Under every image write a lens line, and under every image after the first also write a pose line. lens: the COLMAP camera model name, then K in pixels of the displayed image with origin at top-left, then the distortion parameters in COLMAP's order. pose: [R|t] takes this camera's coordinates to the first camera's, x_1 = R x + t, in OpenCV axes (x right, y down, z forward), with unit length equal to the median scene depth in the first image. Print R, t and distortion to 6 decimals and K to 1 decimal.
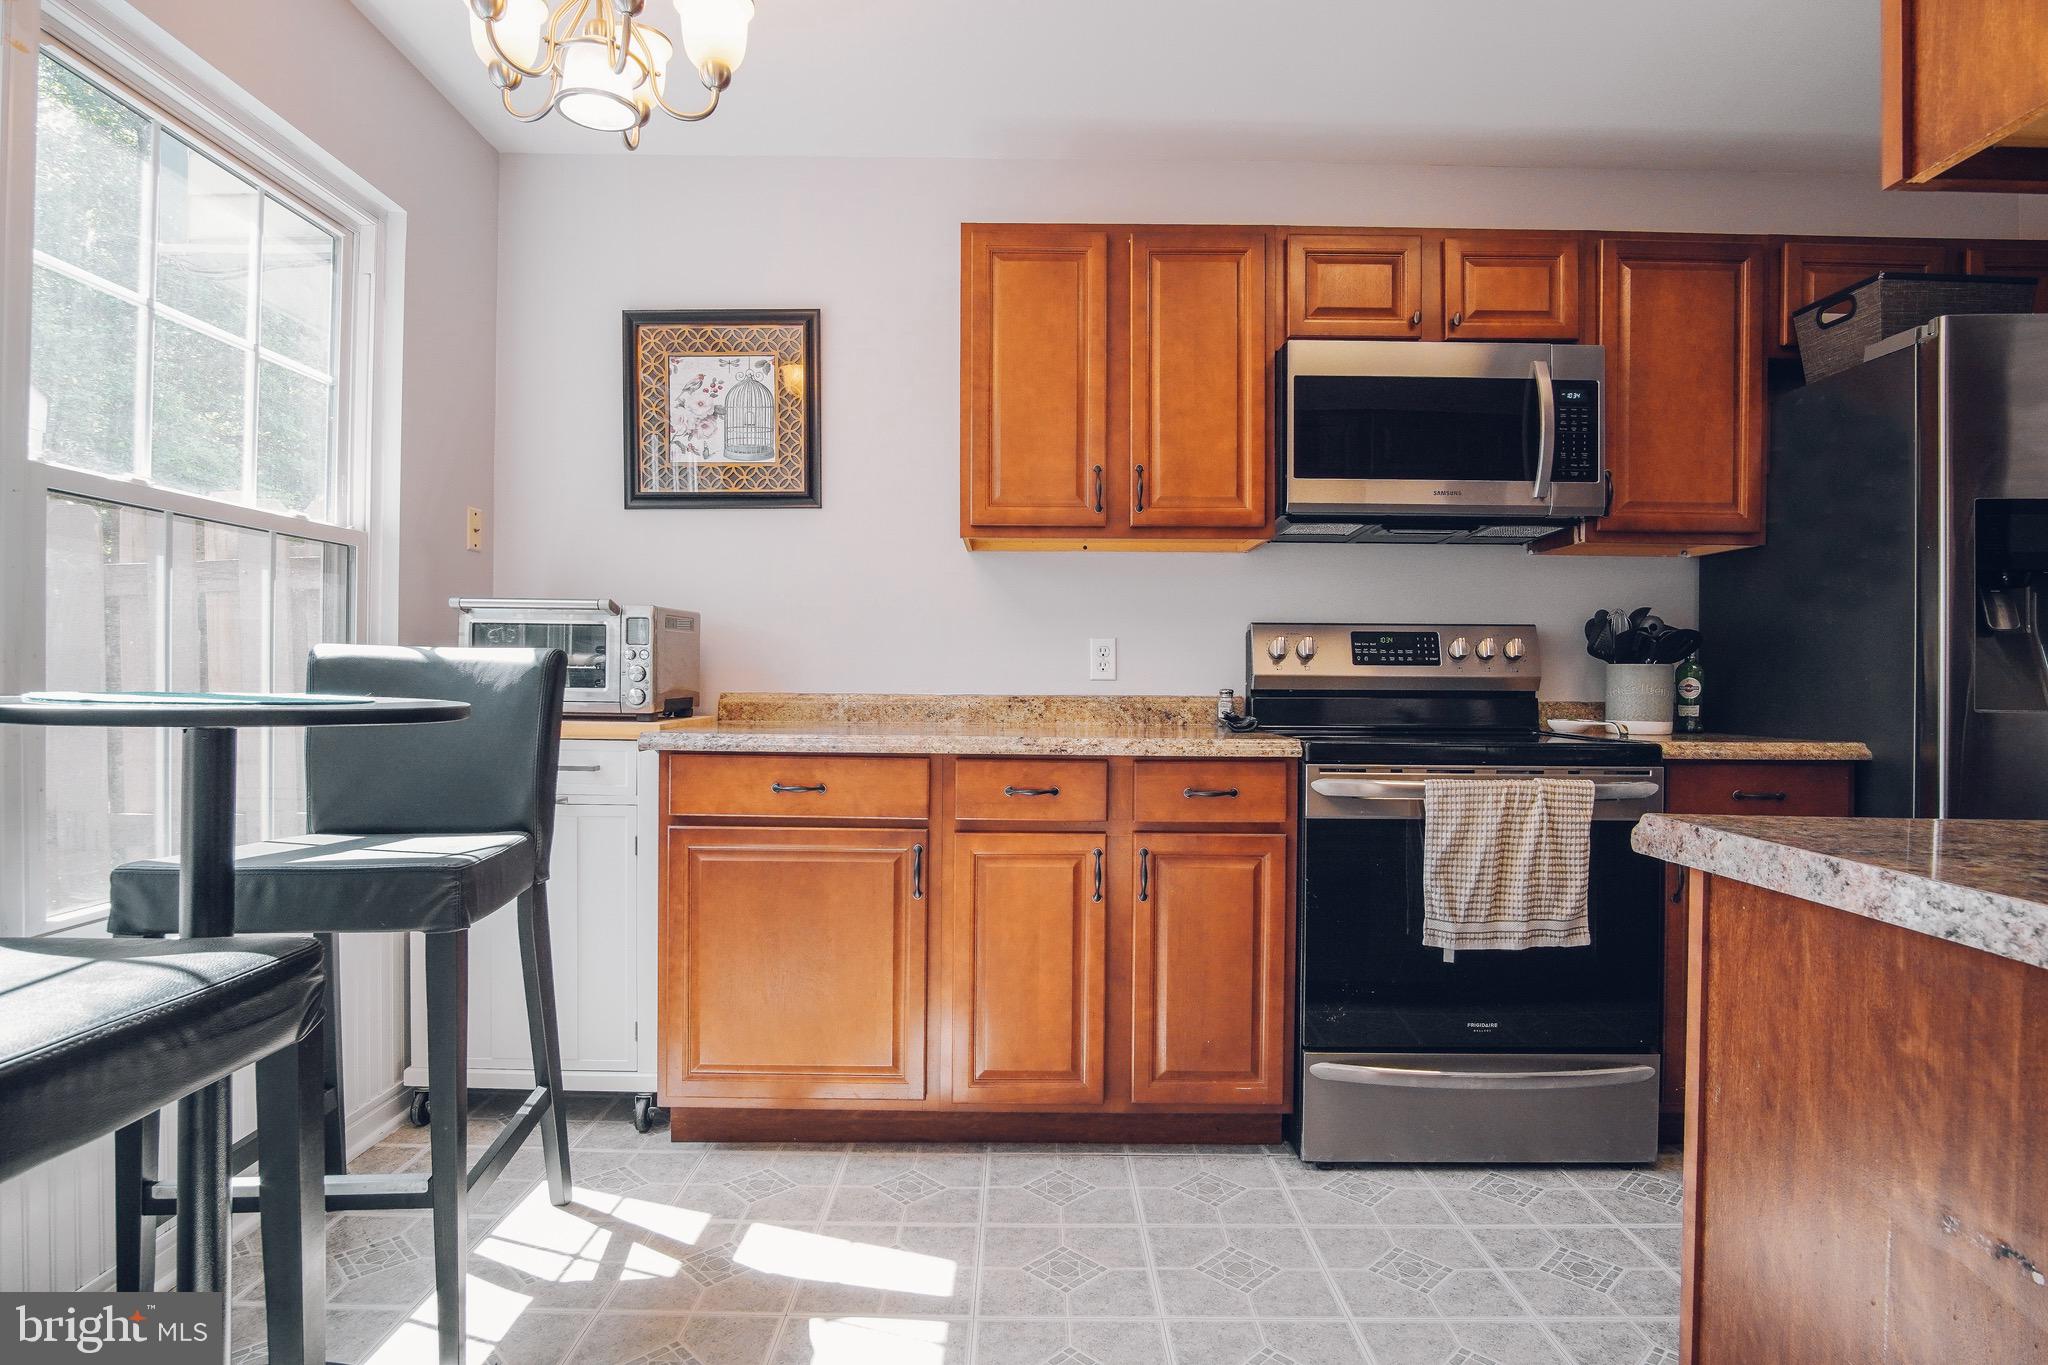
lens RADIAL K [[1096.7, 0, 1024.9], [0, 1096.7, 684.2], [0, 0, 1]] dist [-0.031152, 0.007172]
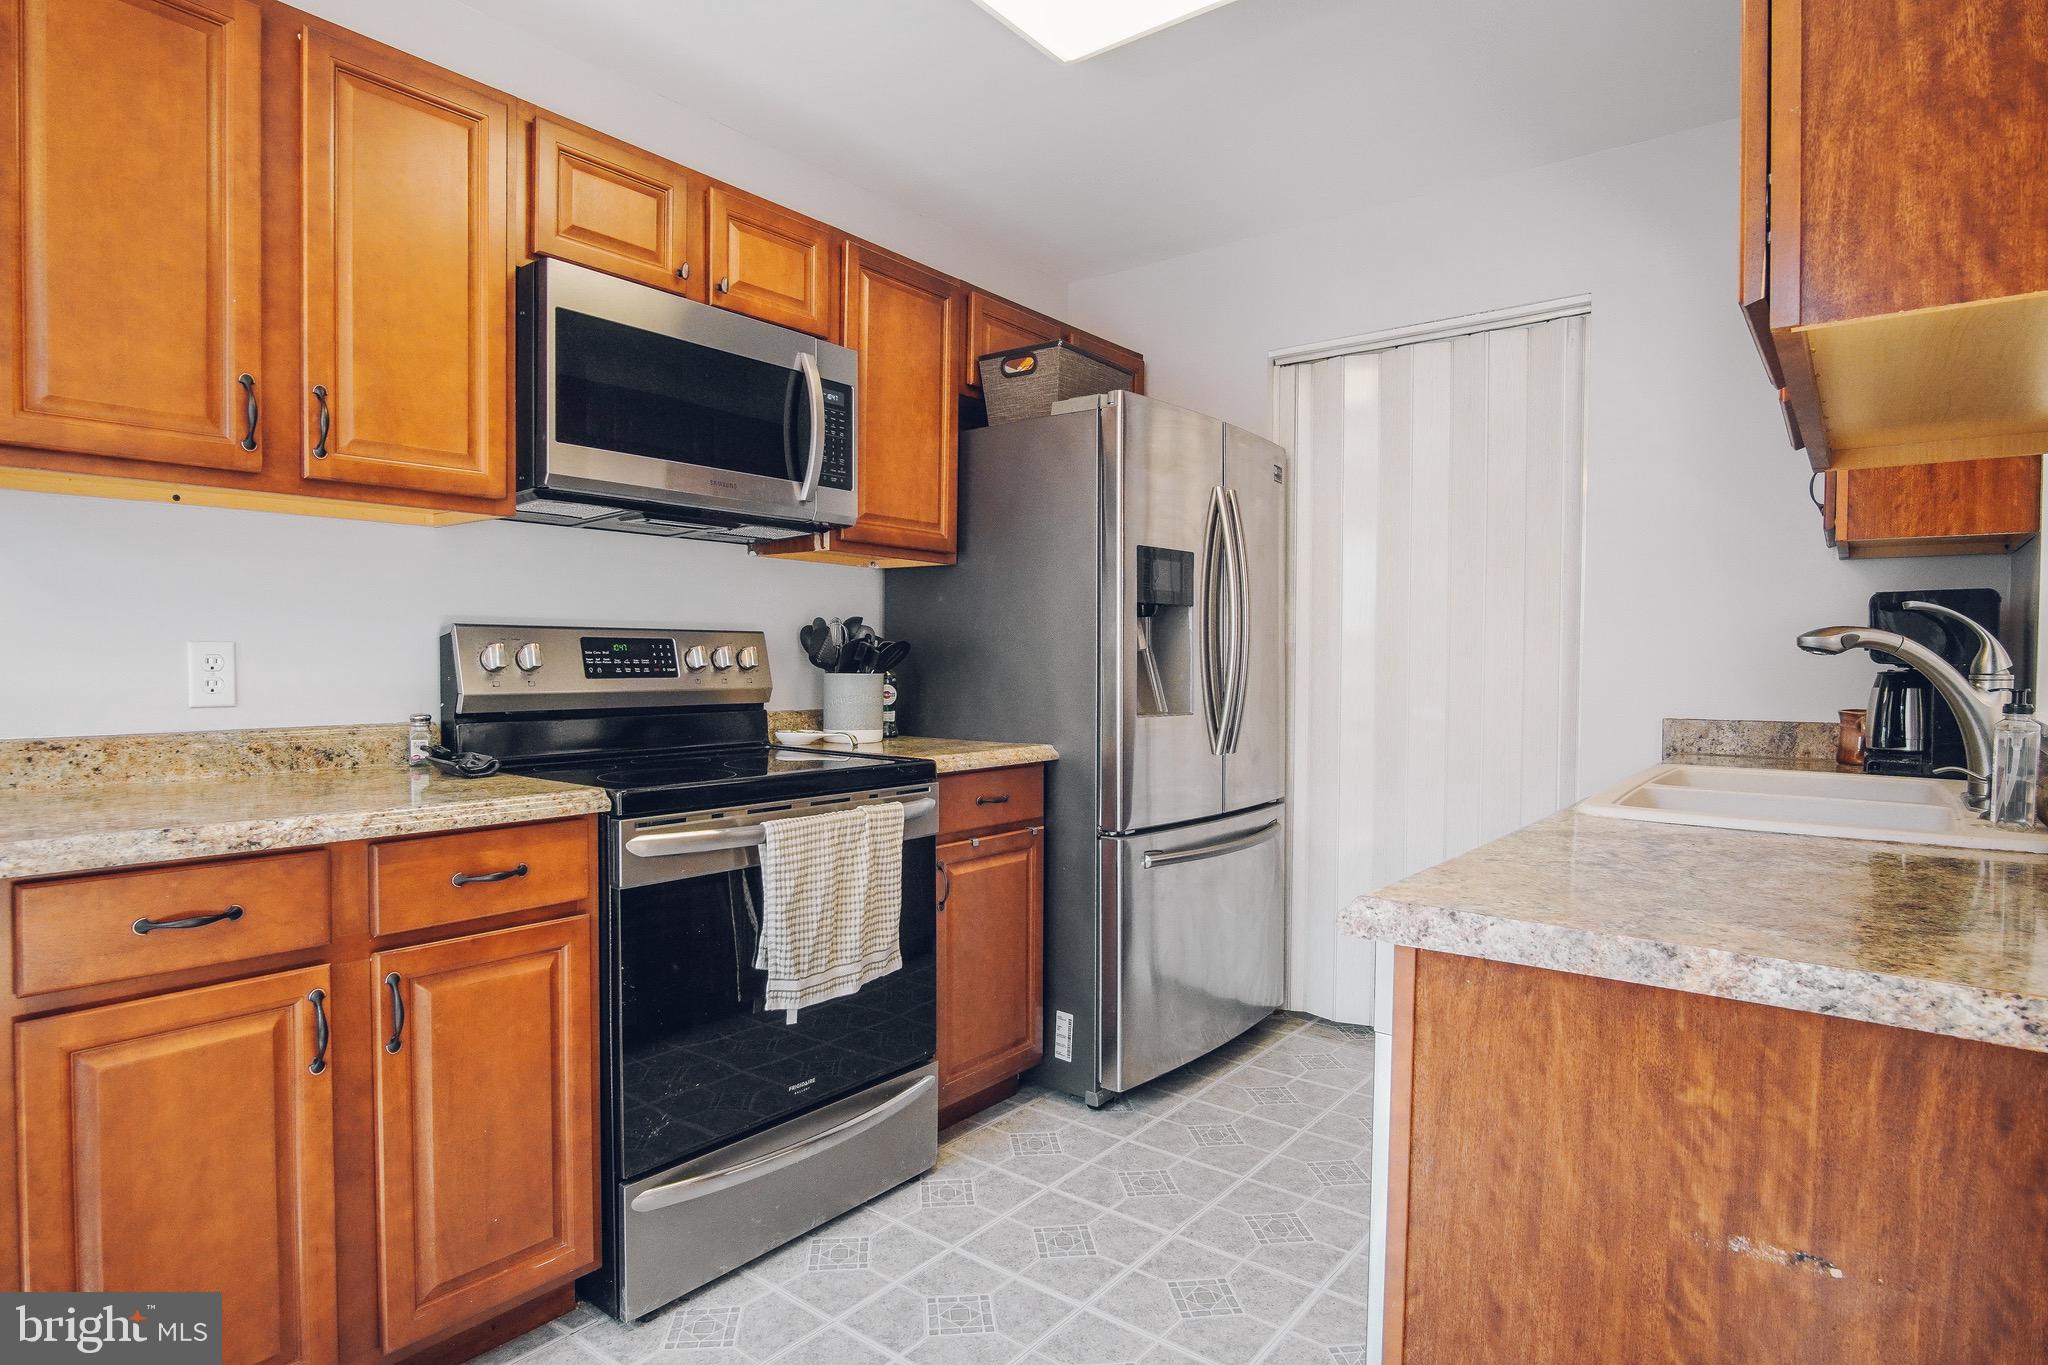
lens RADIAL K [[1096.7, 0, 1024.9], [0, 1096.7, 684.2], [0, 0, 1]] dist [-0.031152, 0.007172]
pose [[0.617480, -0.022149, 0.786275, -0.155487], [0.000732, 0.999619, 0.027585, -0.040244], [-0.786587, -0.016458, 0.617261, 0.272845]]
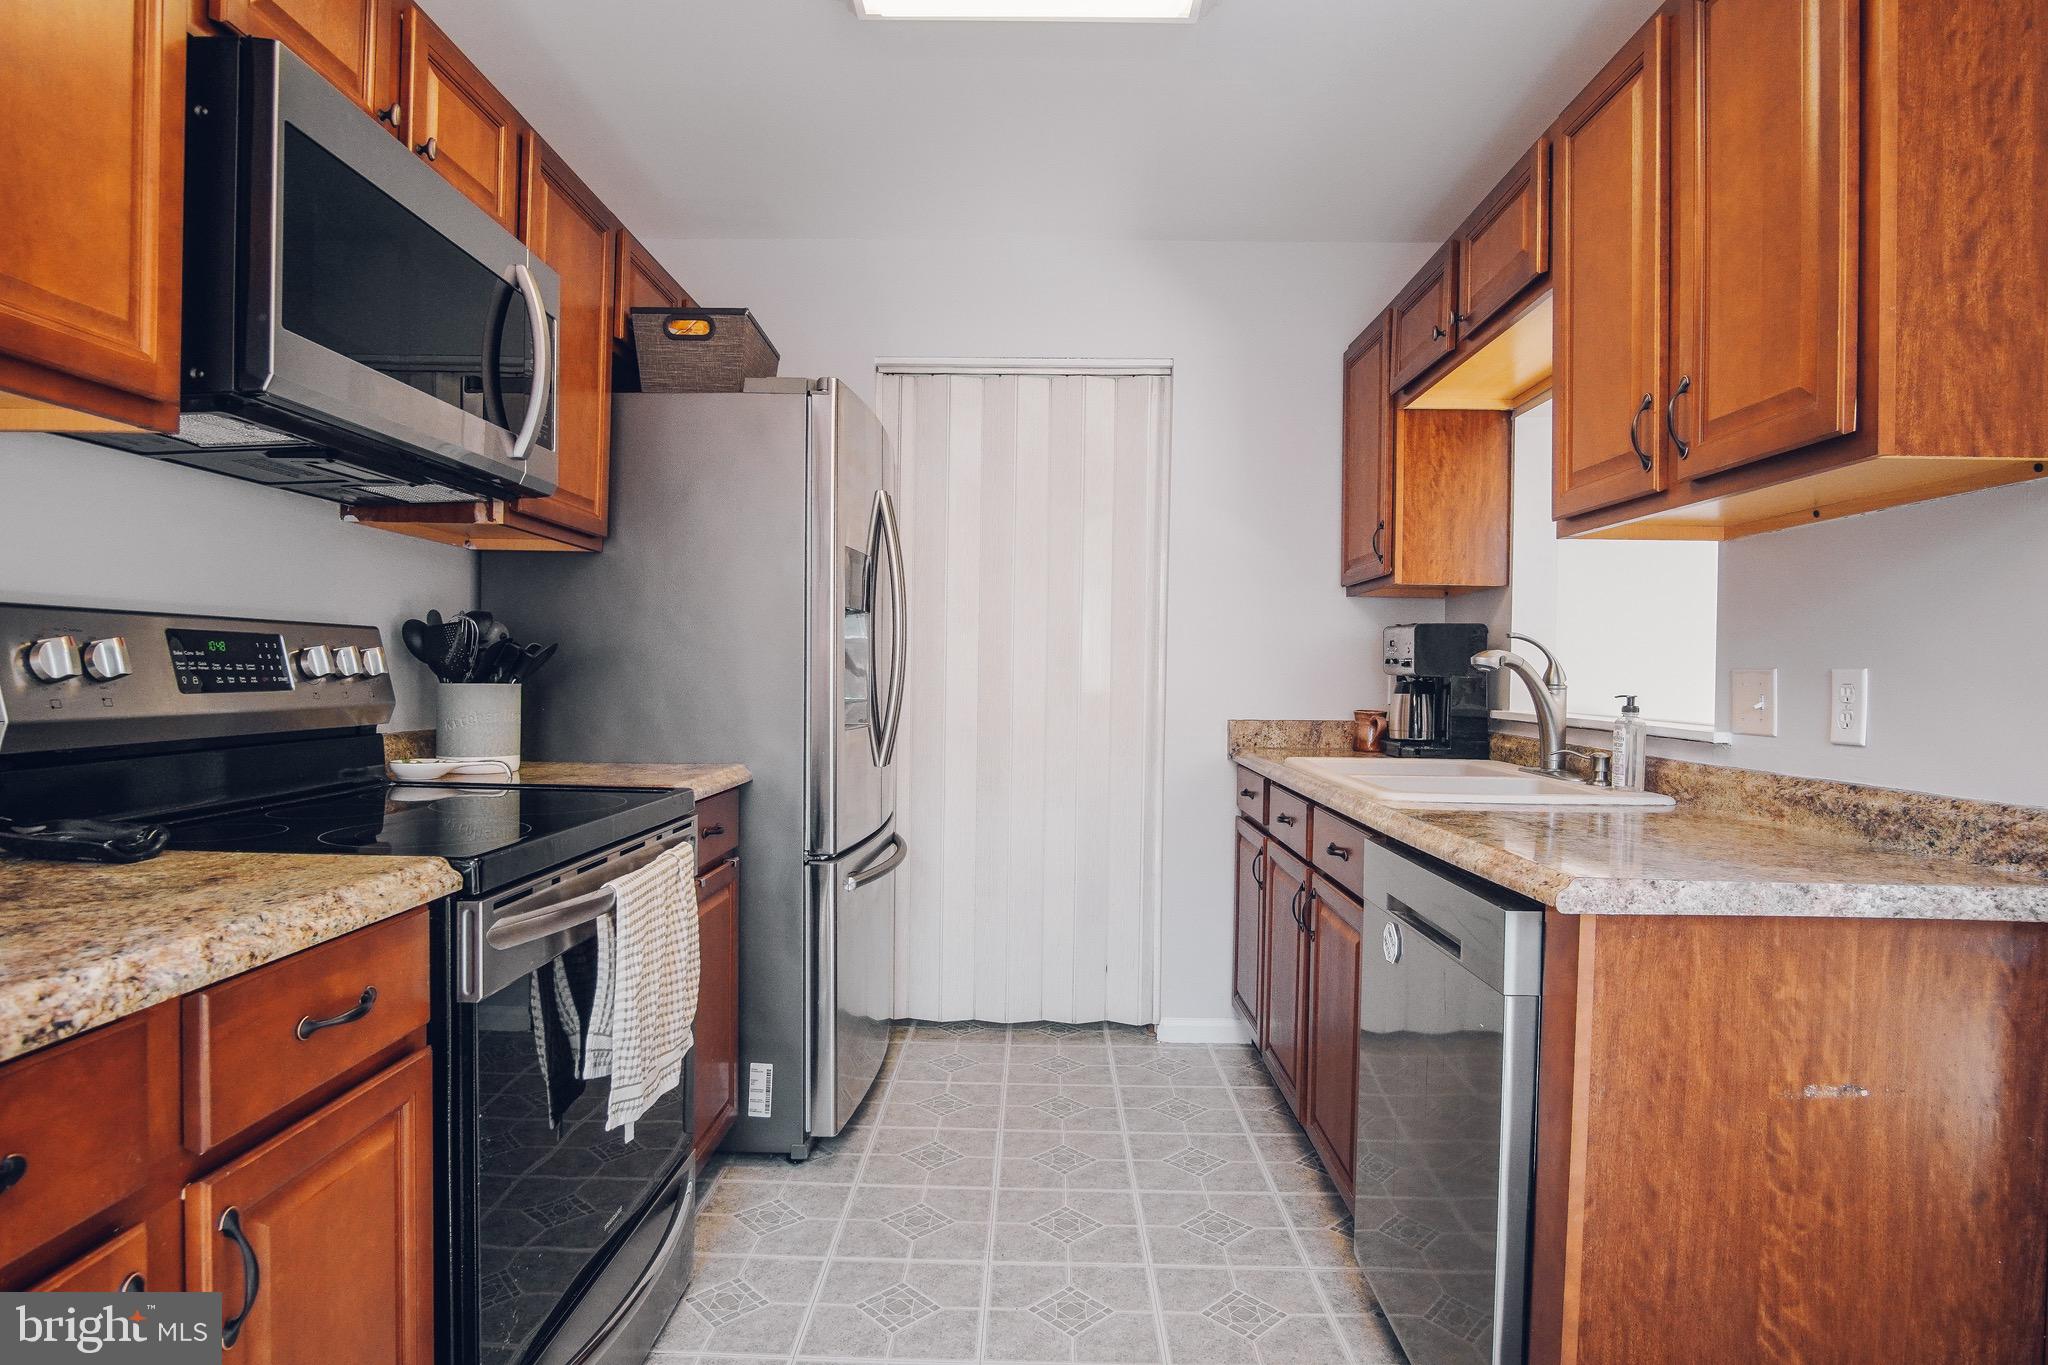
lens RADIAL K [[1096.7, 0, 1024.9], [0, 1096.7, 684.2], [0, 0, 1]] dist [-0.031152, 0.007172]
pose [[0.015586, -0.018876, 0.999700, -0.241034], [-0.011666, 0.999750, 0.019059, -0.041404], [-0.999810, -0.011960, 0.015362, 0.663701]]
